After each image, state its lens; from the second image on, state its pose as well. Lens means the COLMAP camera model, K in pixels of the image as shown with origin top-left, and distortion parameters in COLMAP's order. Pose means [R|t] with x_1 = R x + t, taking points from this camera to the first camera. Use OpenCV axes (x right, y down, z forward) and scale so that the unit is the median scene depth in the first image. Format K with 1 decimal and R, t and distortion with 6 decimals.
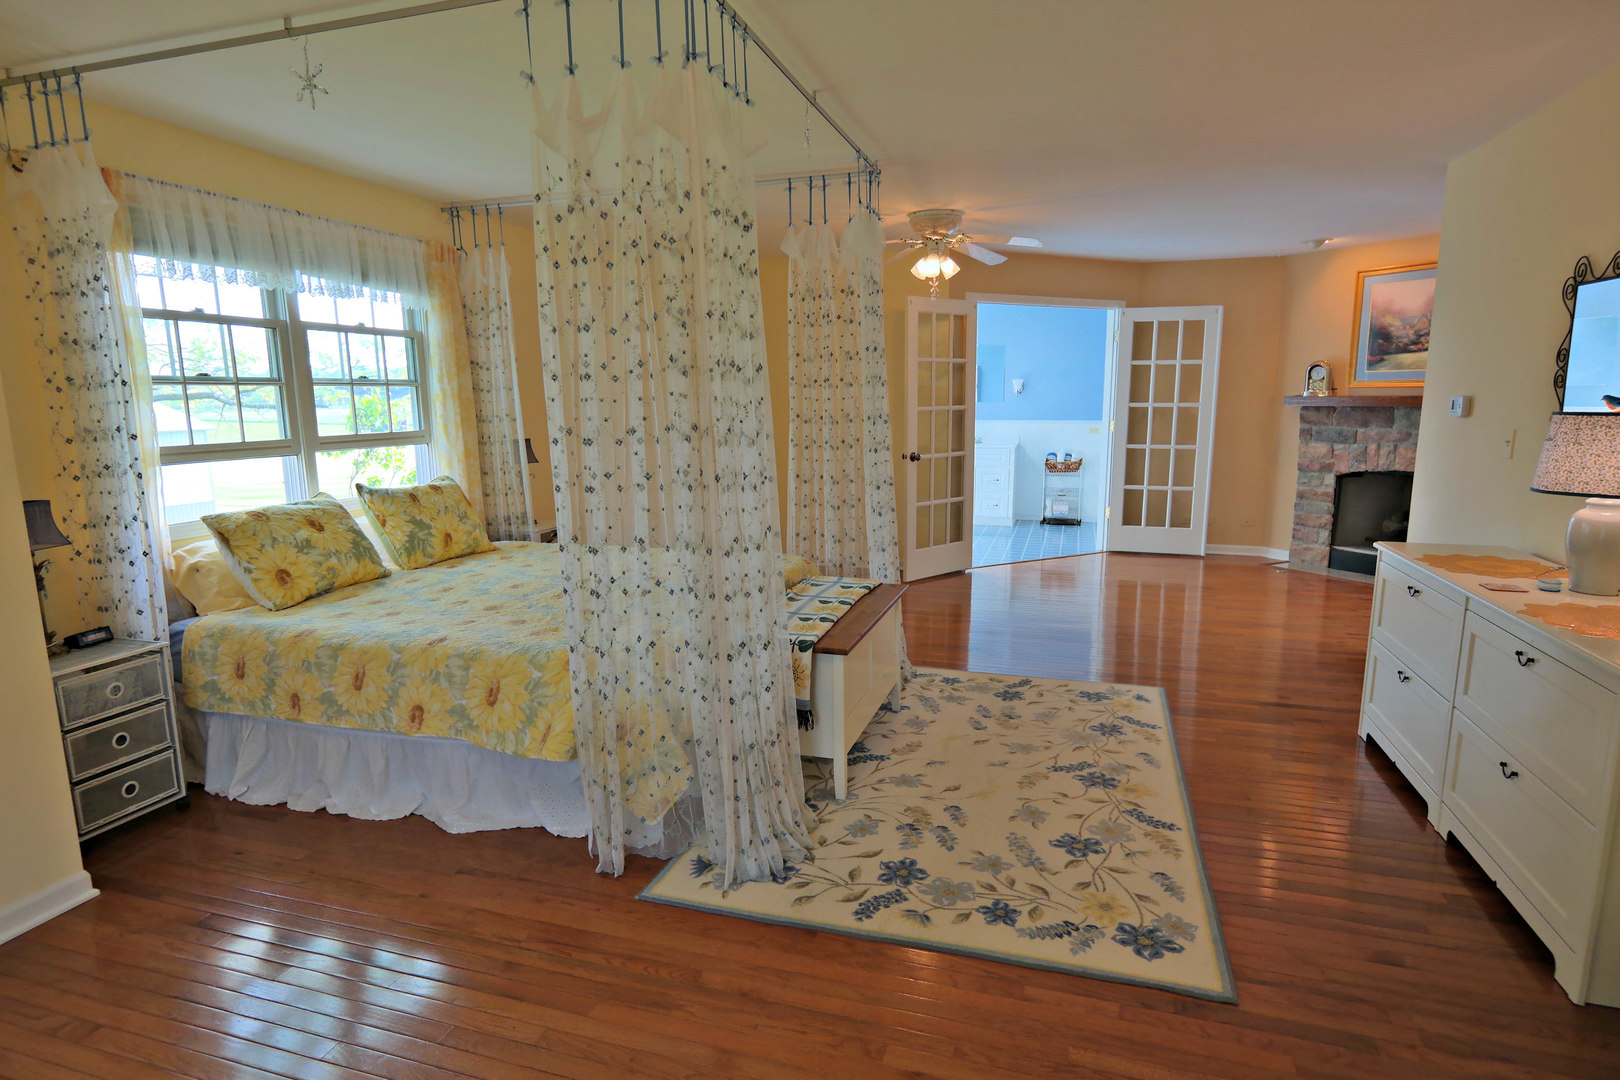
lens RADIAL K [[877.6, 0, 802.0], [0, 877.6, 538.7], [0, 0, 1]] dist [0.005521, 0.002689]
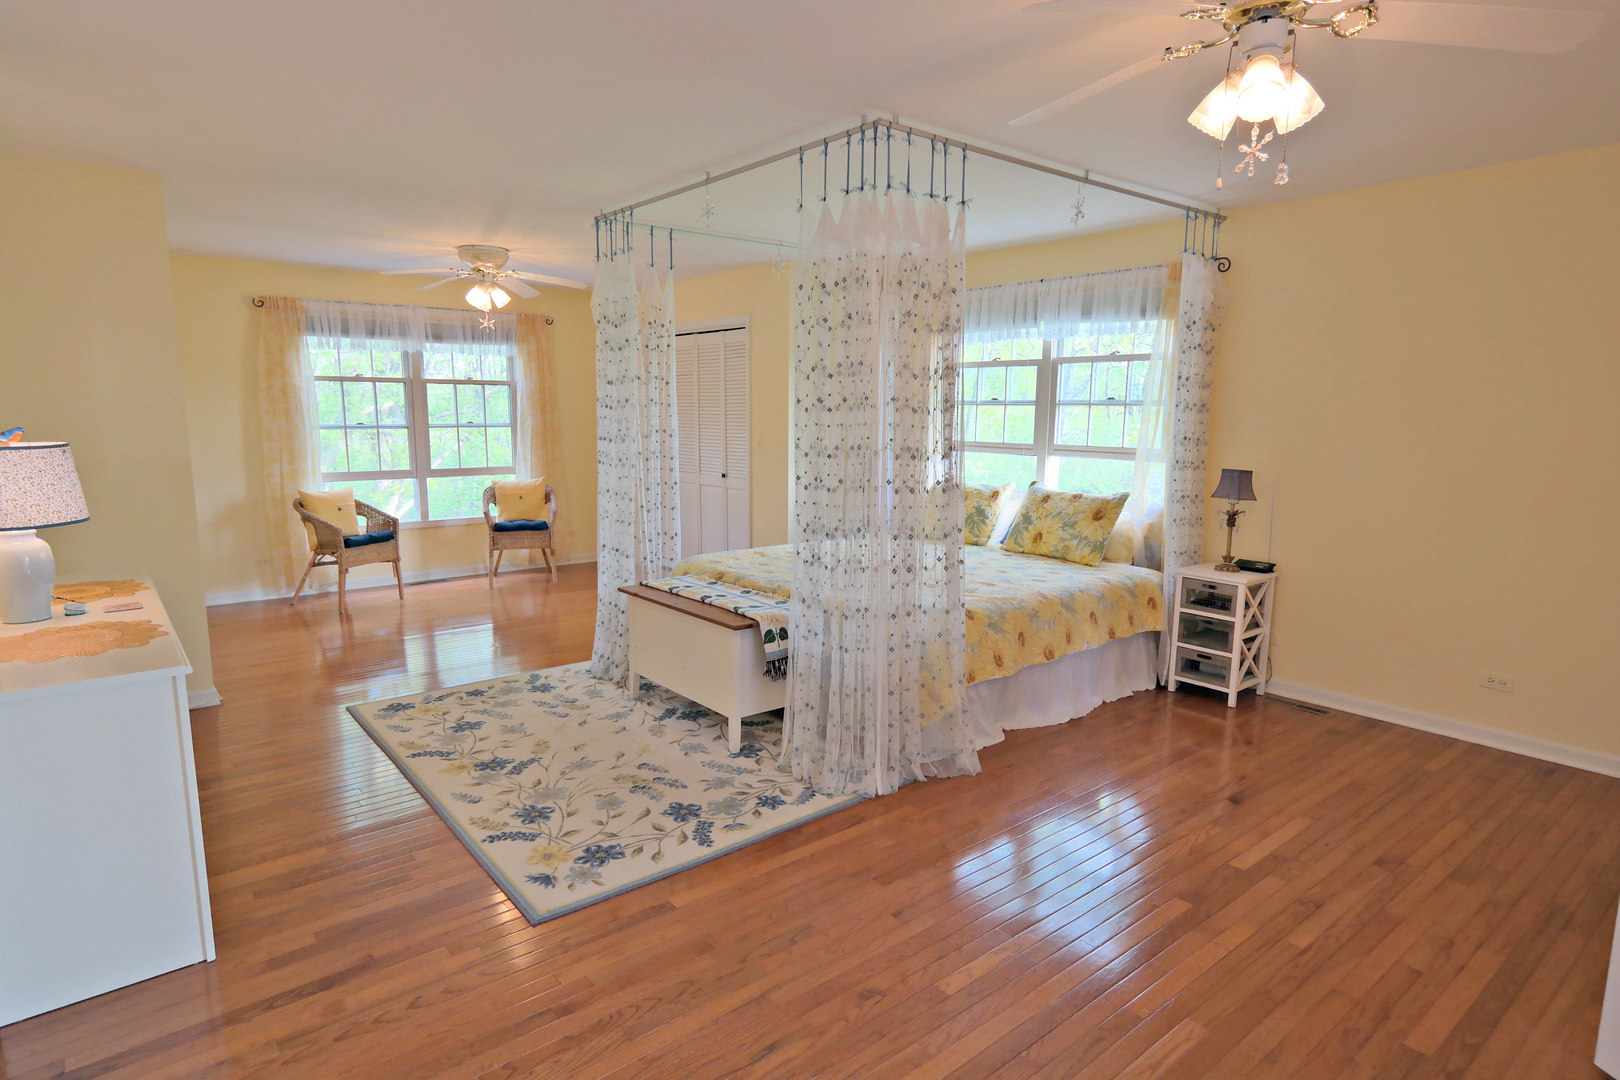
lens RADIAL K [[877.6, 0, 797.5], [0, 877.6, 545.6], [0, 0, 1]] dist [0.005521, 0.002689]
pose [[-0.545641, 0.137524, -0.826658, 0.984519], [-0.135565, 0.958965, 0.249015, -0.314534], [0.826981, 0.247939, -0.504607, 1.767802]]
